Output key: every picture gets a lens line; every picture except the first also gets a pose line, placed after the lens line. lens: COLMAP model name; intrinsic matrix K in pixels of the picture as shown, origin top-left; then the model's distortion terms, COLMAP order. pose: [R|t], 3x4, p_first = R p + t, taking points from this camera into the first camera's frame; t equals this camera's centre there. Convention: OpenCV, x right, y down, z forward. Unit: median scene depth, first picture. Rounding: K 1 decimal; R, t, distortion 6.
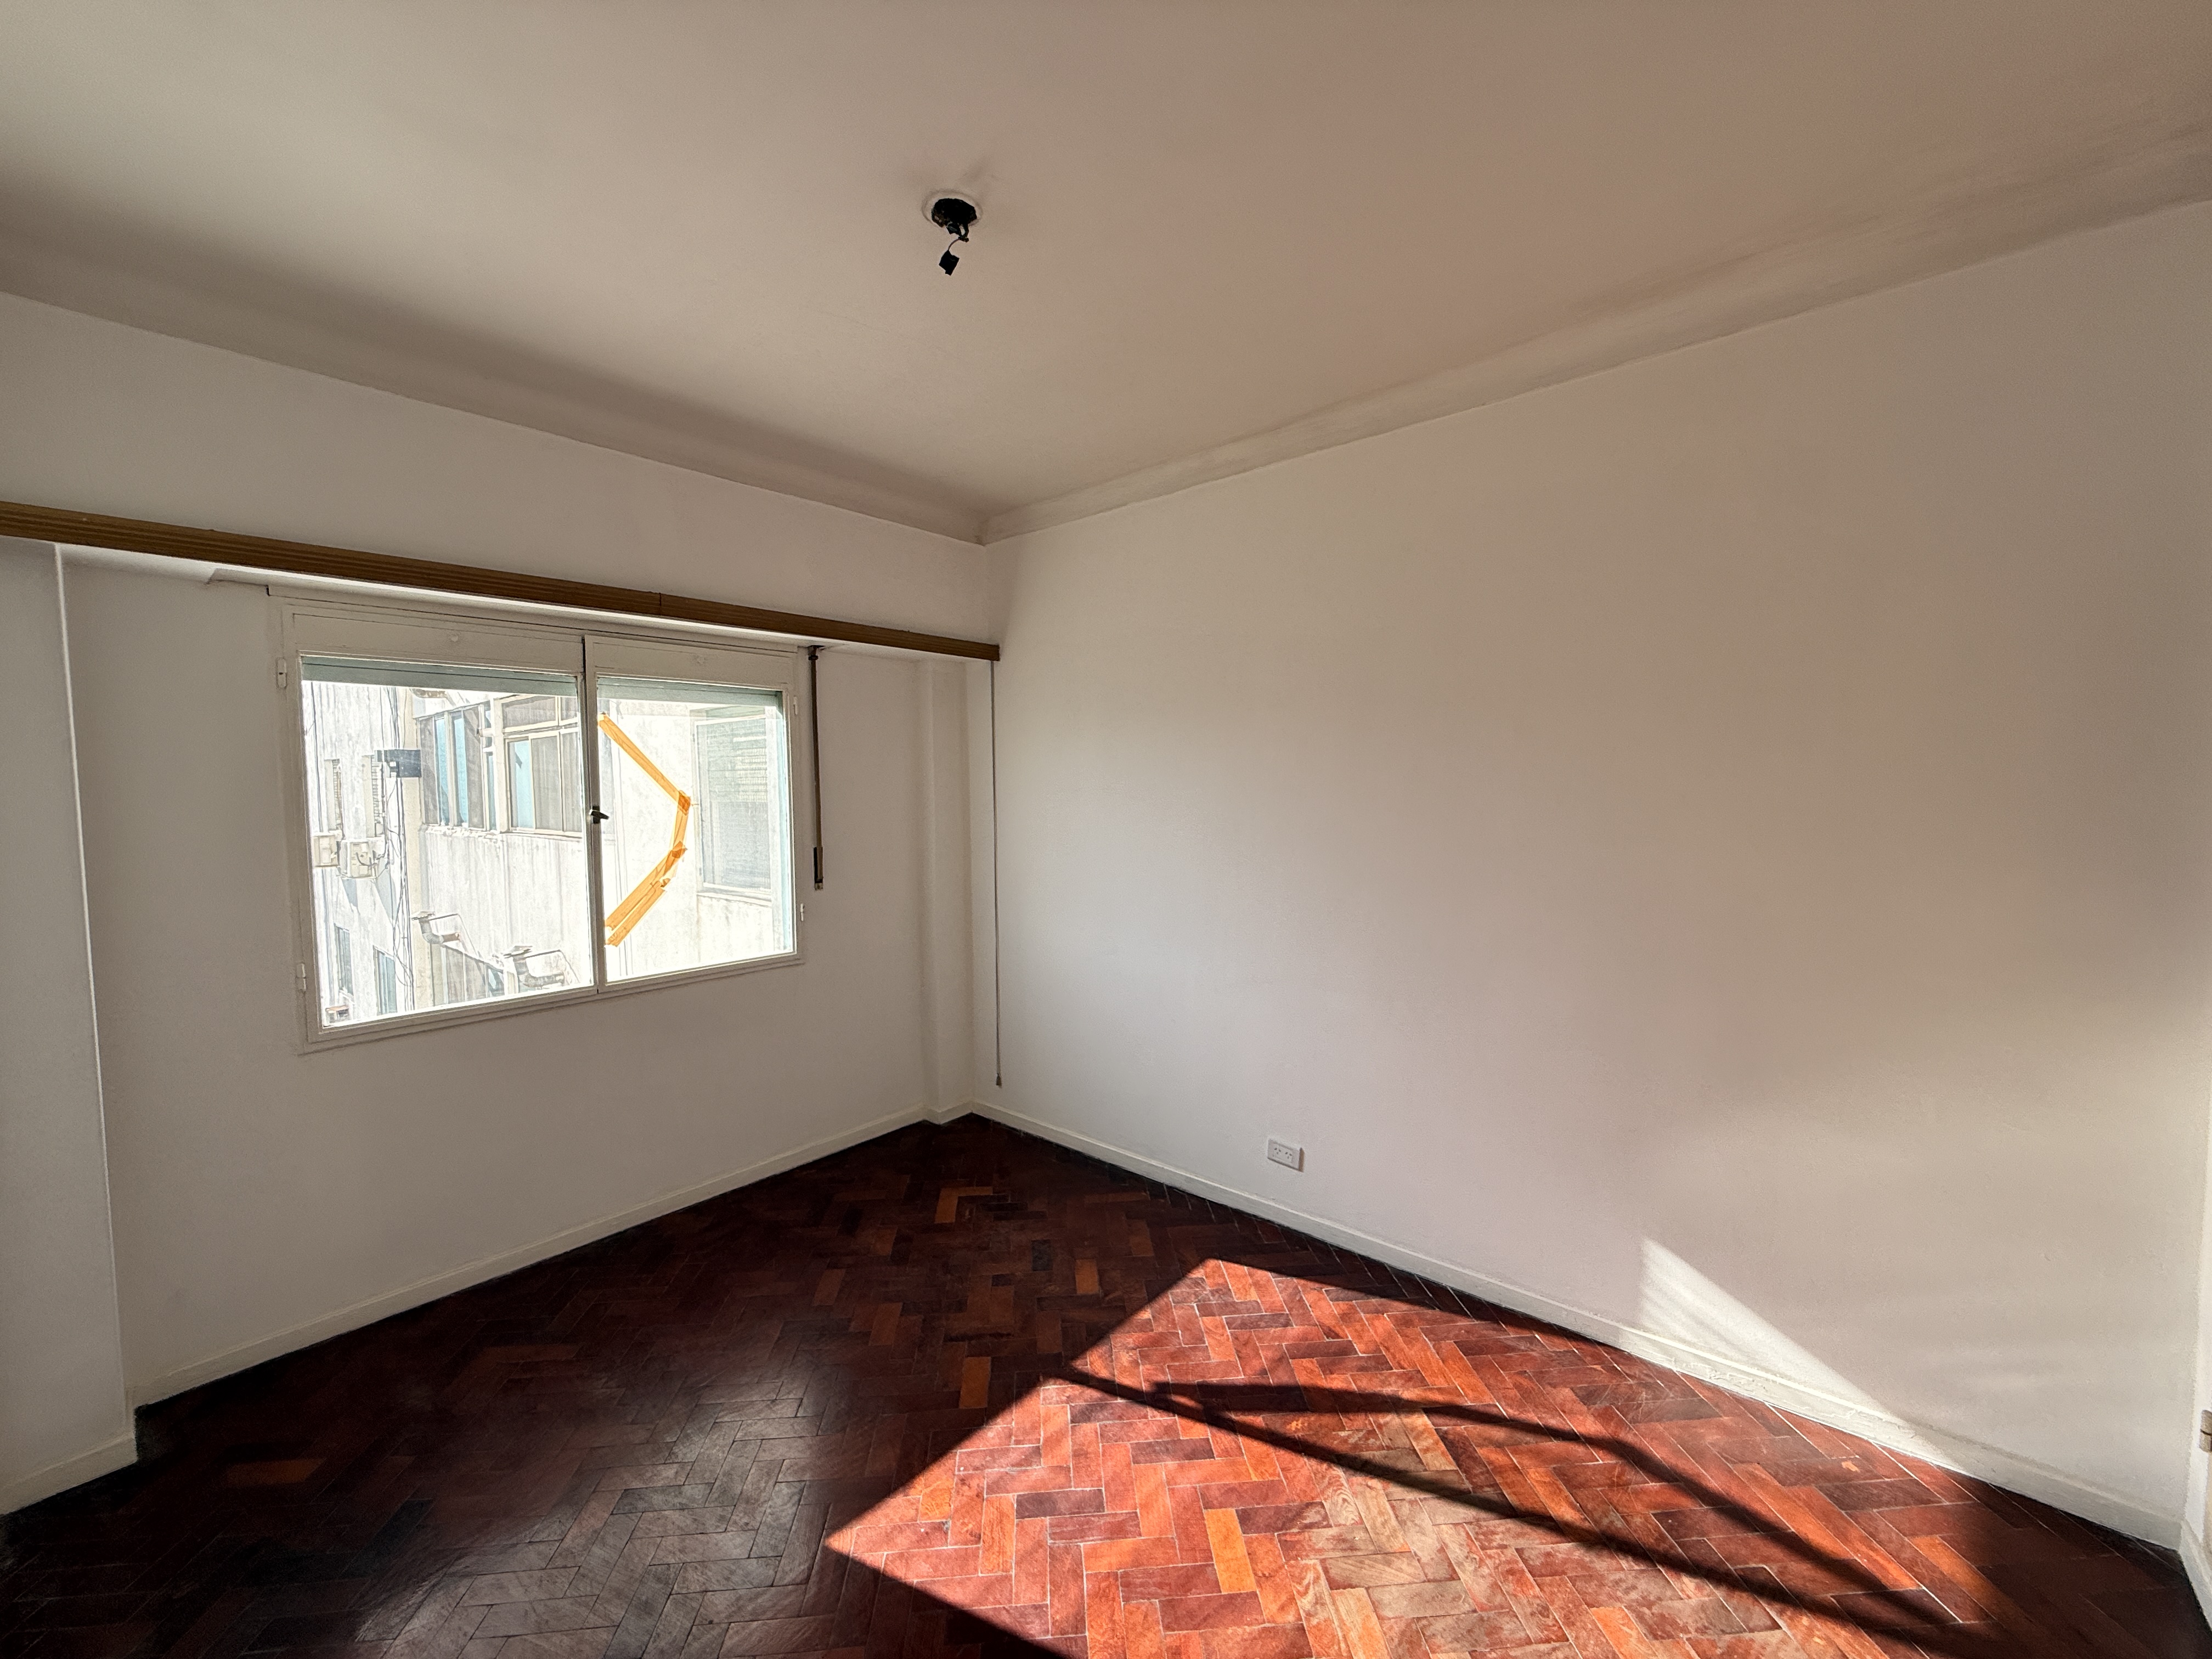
lens RADIAL K [[877.7, 0, 1099.6], [0, 877.7, 828.2], [0, 0, 1]] dist [-0.000789, 0.000434]
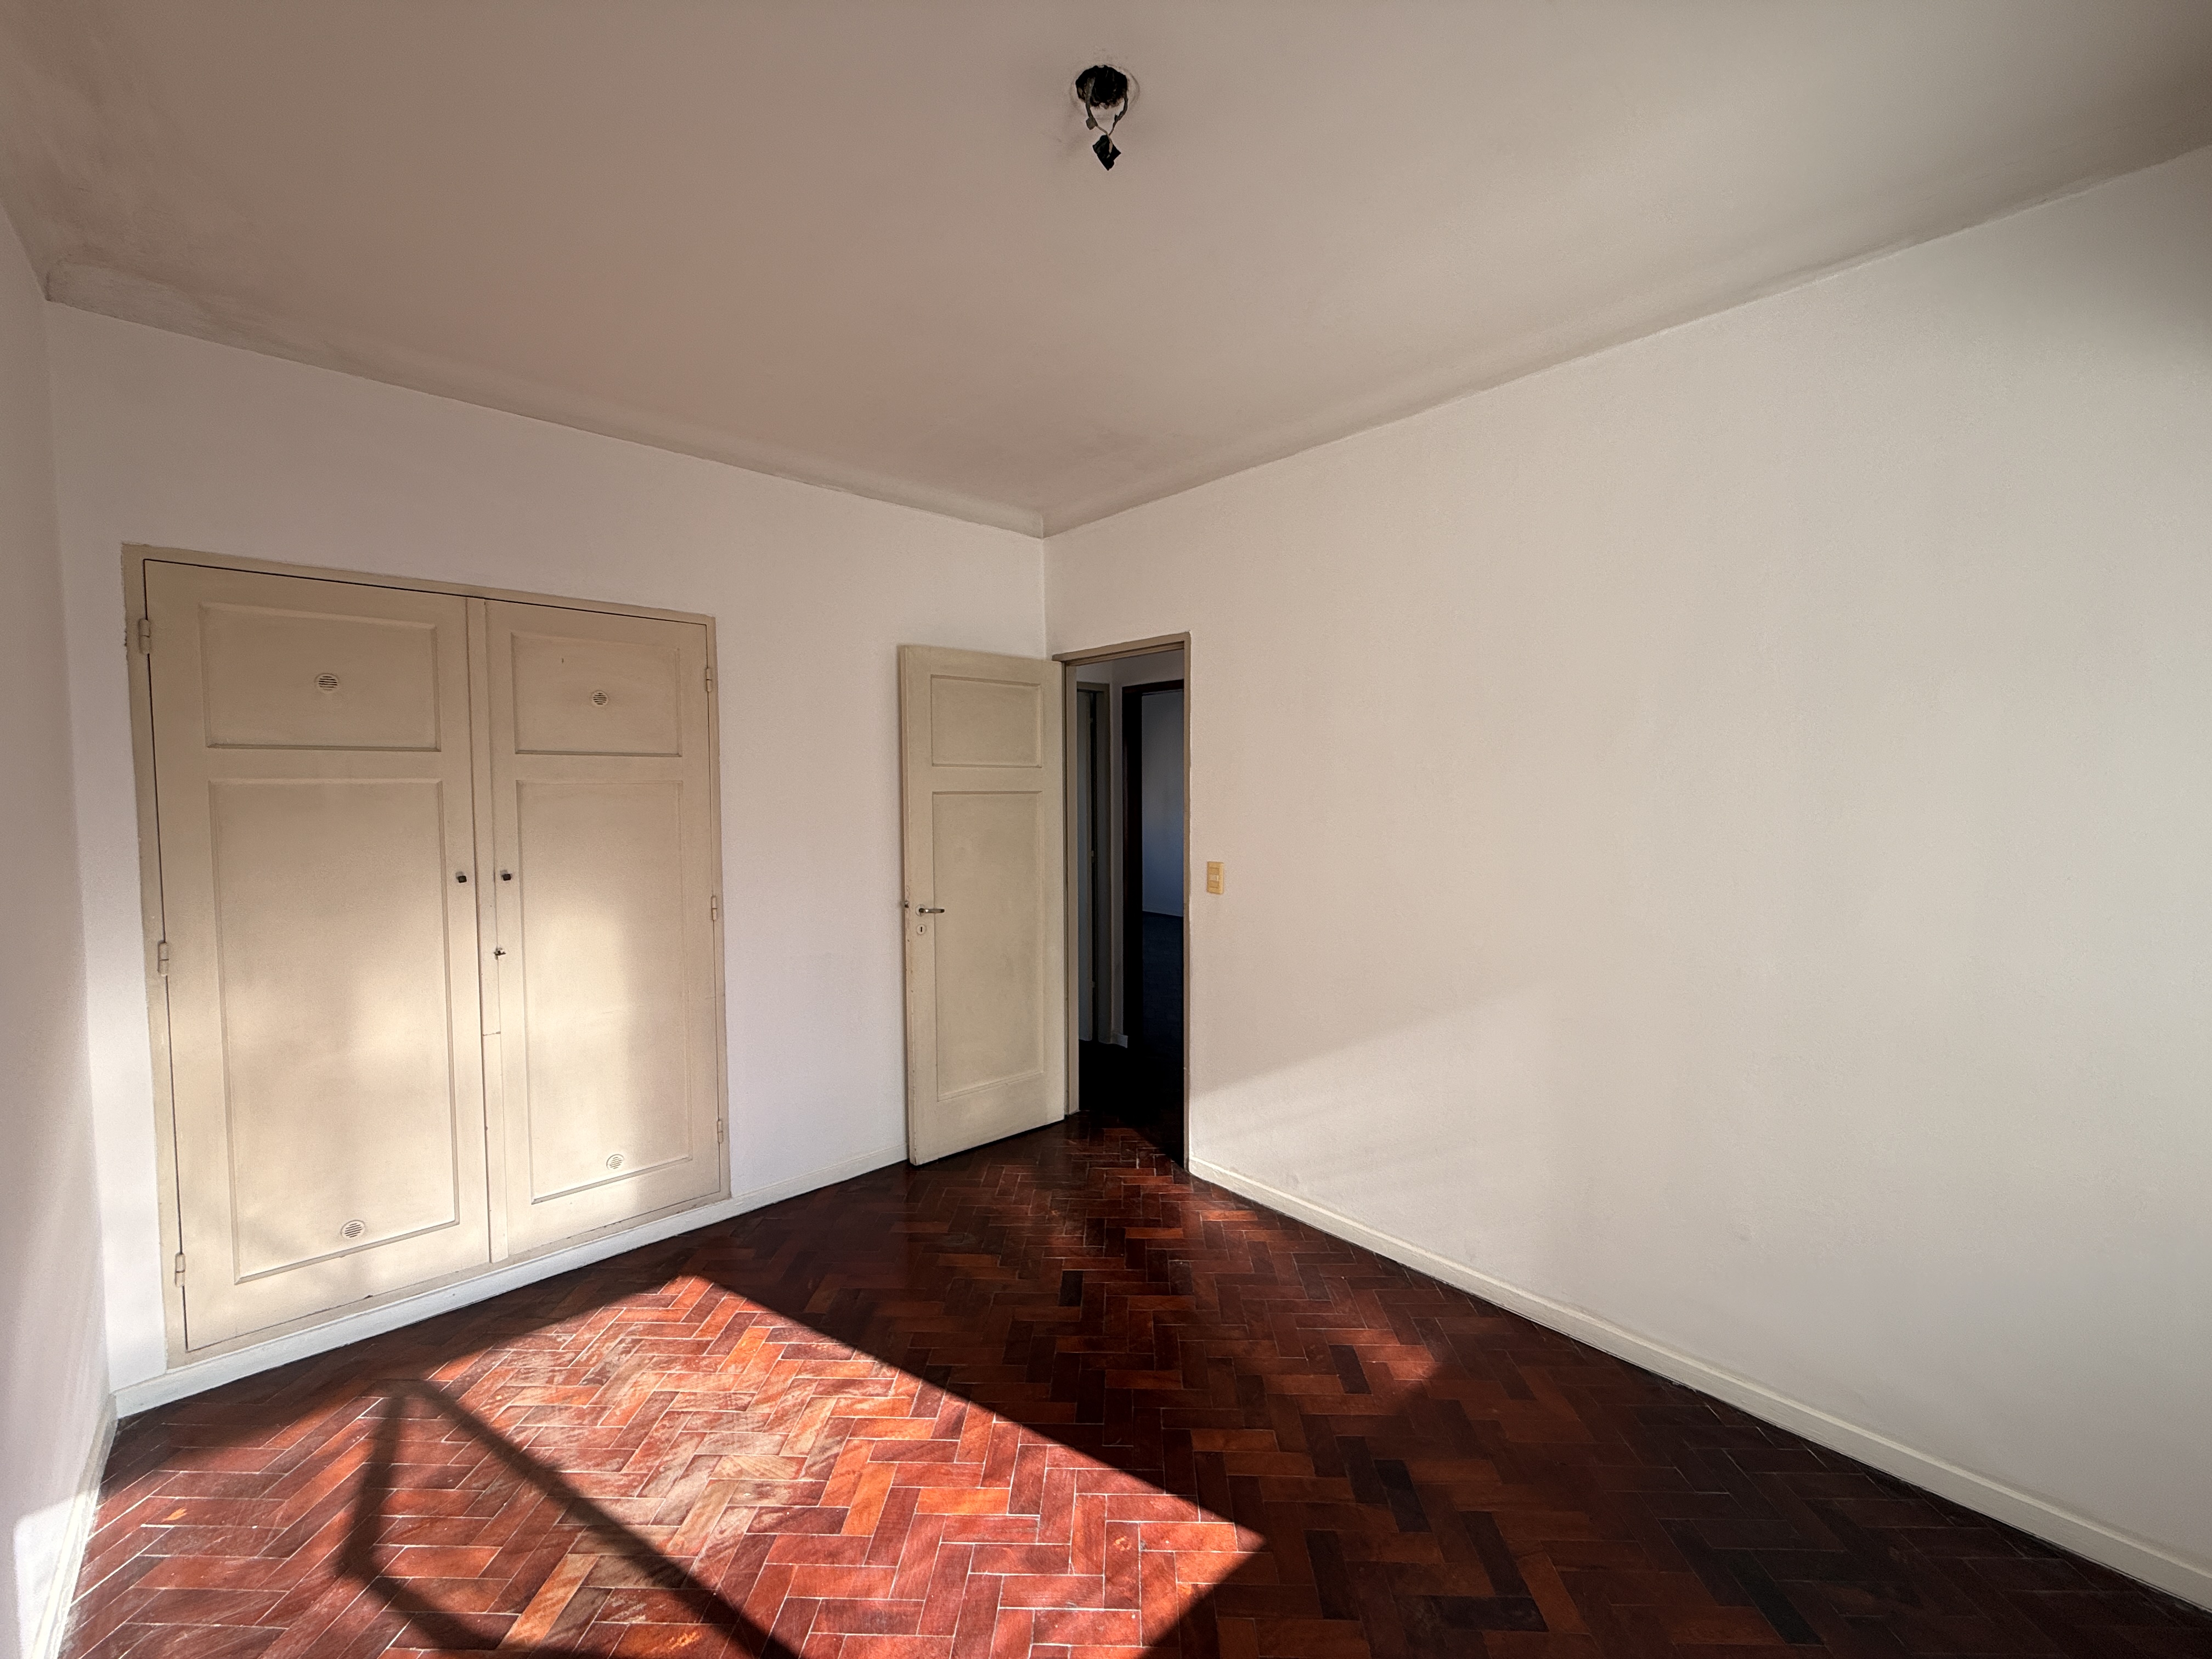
lens RADIAL K [[877.7, 0, 1099.6], [0, 877.7, 828.2], [0, 0, 1]] dist [-0.000789, 0.000434]
pose [[-0.994027, 0.010889, 0.108592, -0.192687], [0.022133, 0.994447, 0.102884, -0.057762], [-0.106869, 0.104673, -0.988748, 1.499628]]
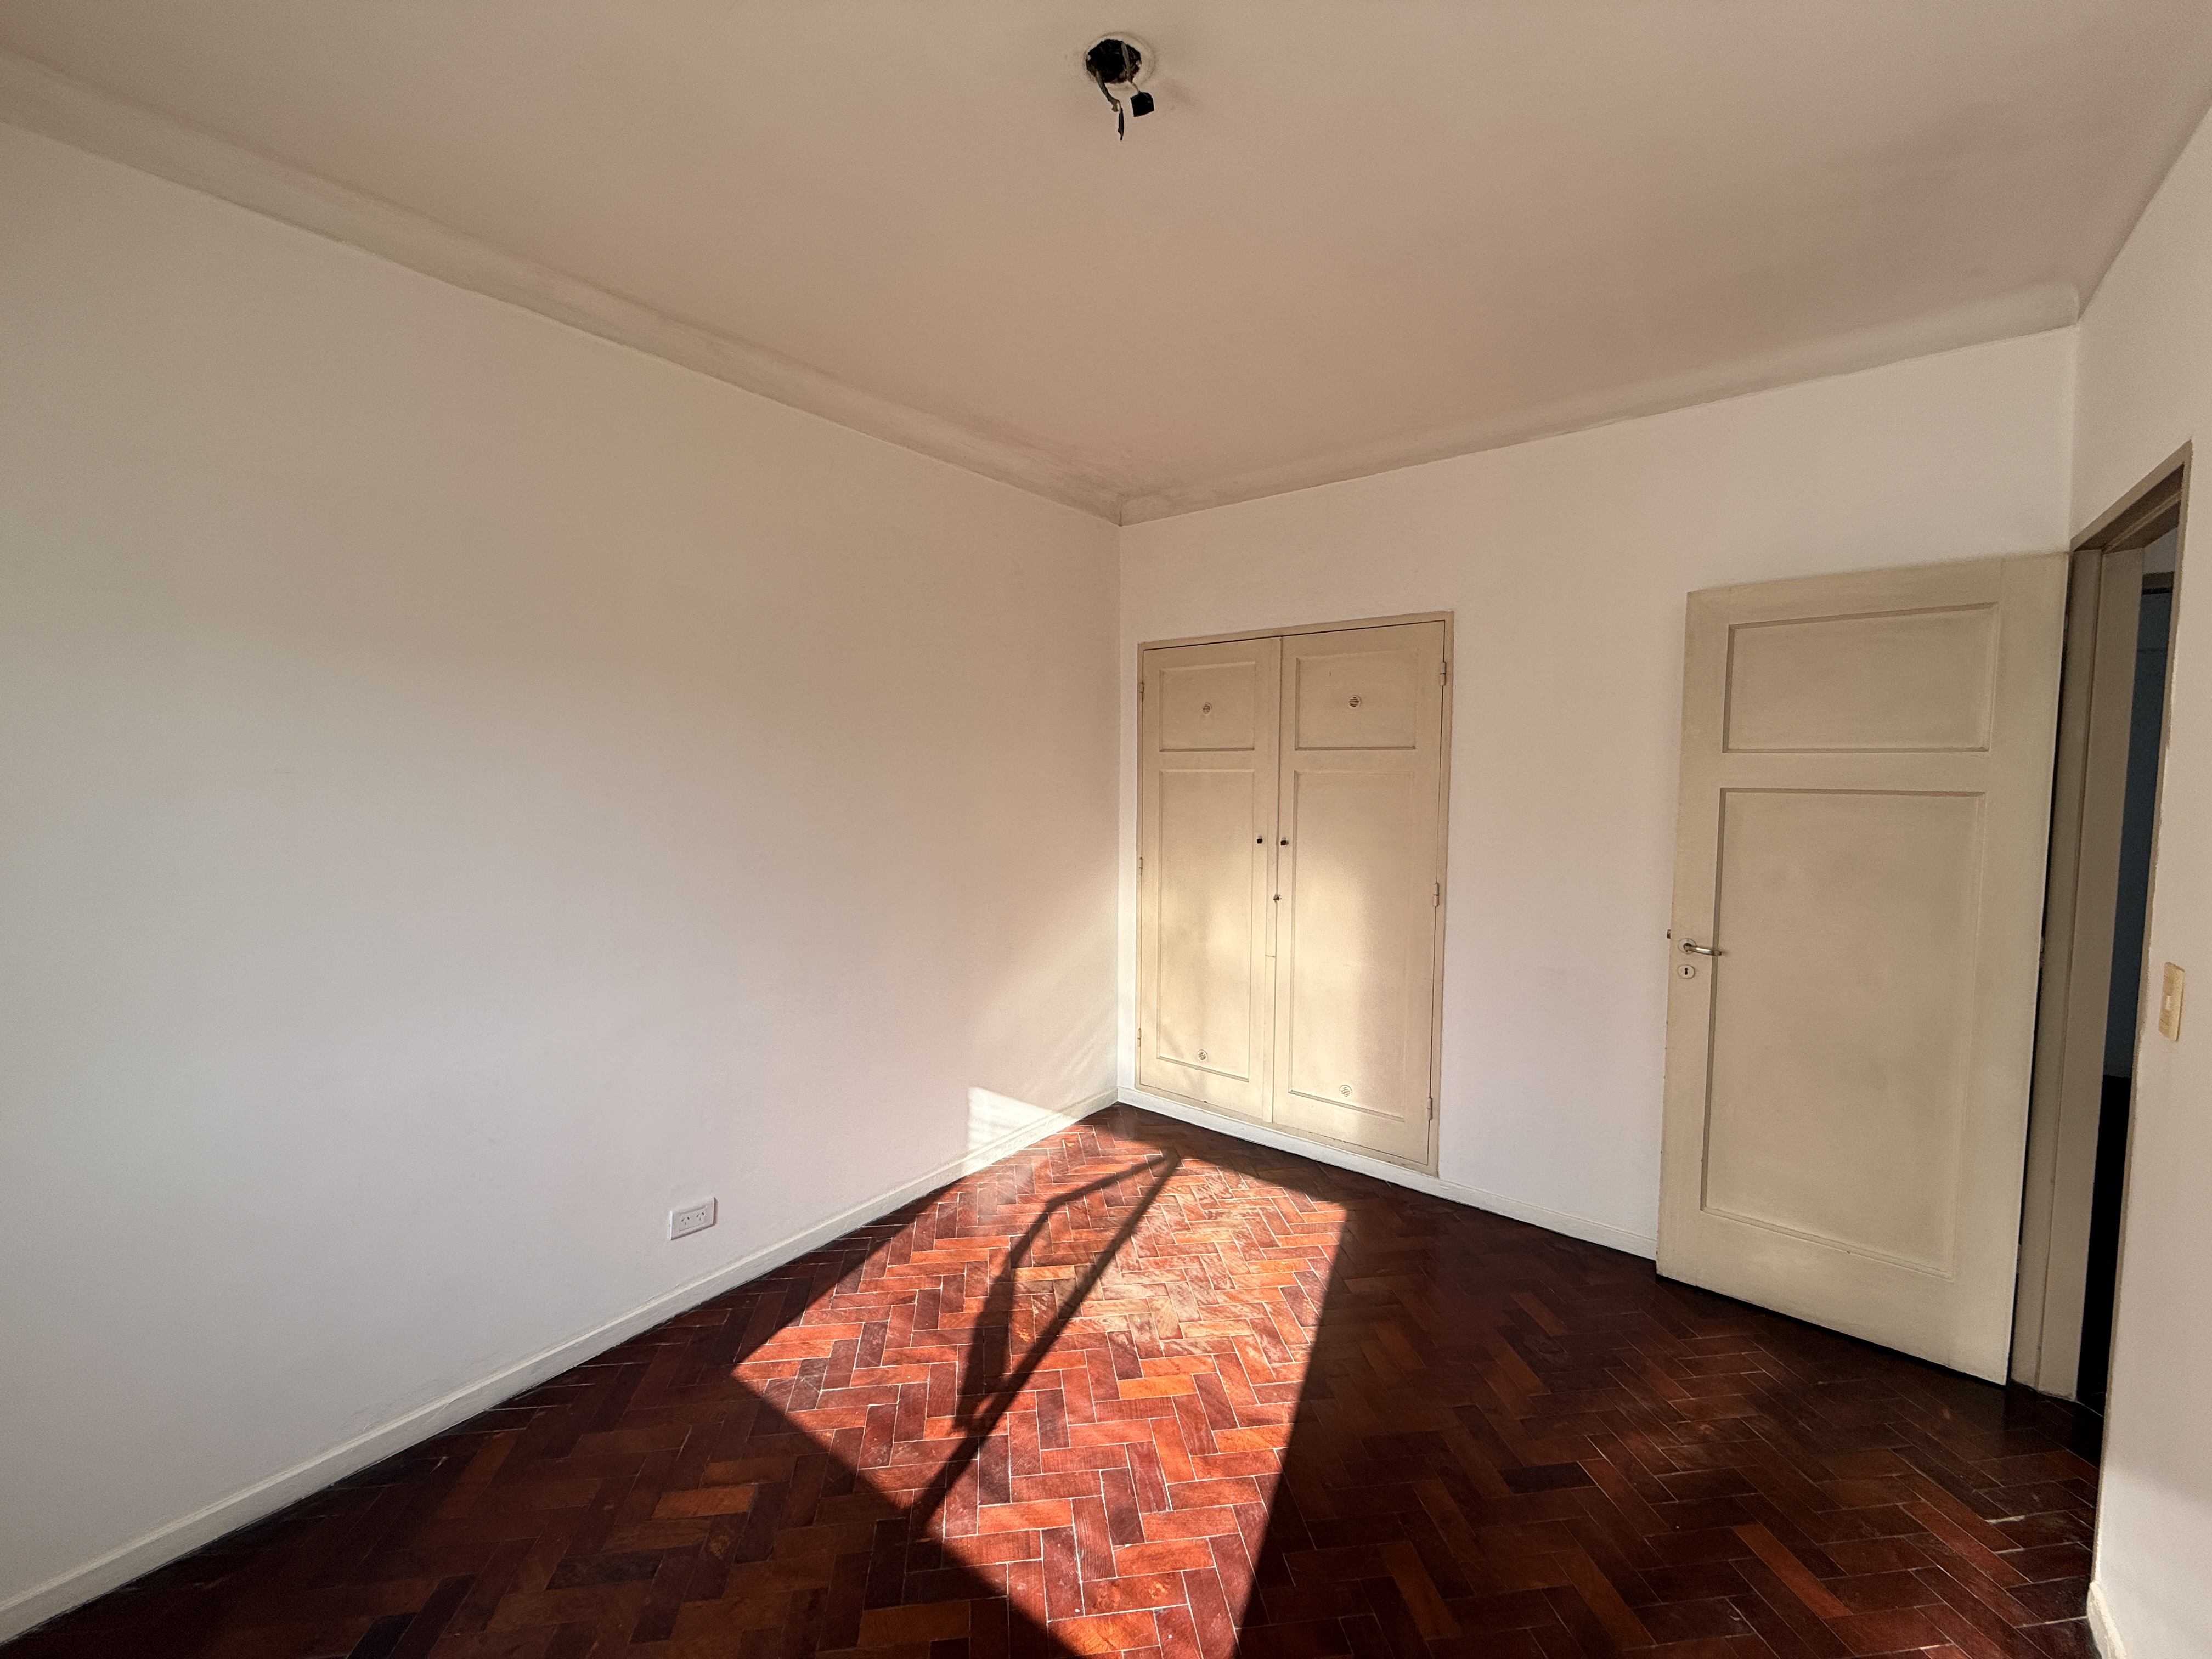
lens RADIAL K [[877.7, 0, 1099.6], [0, 877.7, 828.2], [0, 0, 1]] dist [-0.000789, 0.000434]
pose [[-0.048451, -0.054430, 0.997341, -0.802220], [0.052715, 0.996983, 0.056971, -0.023835], [-0.997434, 0.055335, -0.045435, 0.852657]]
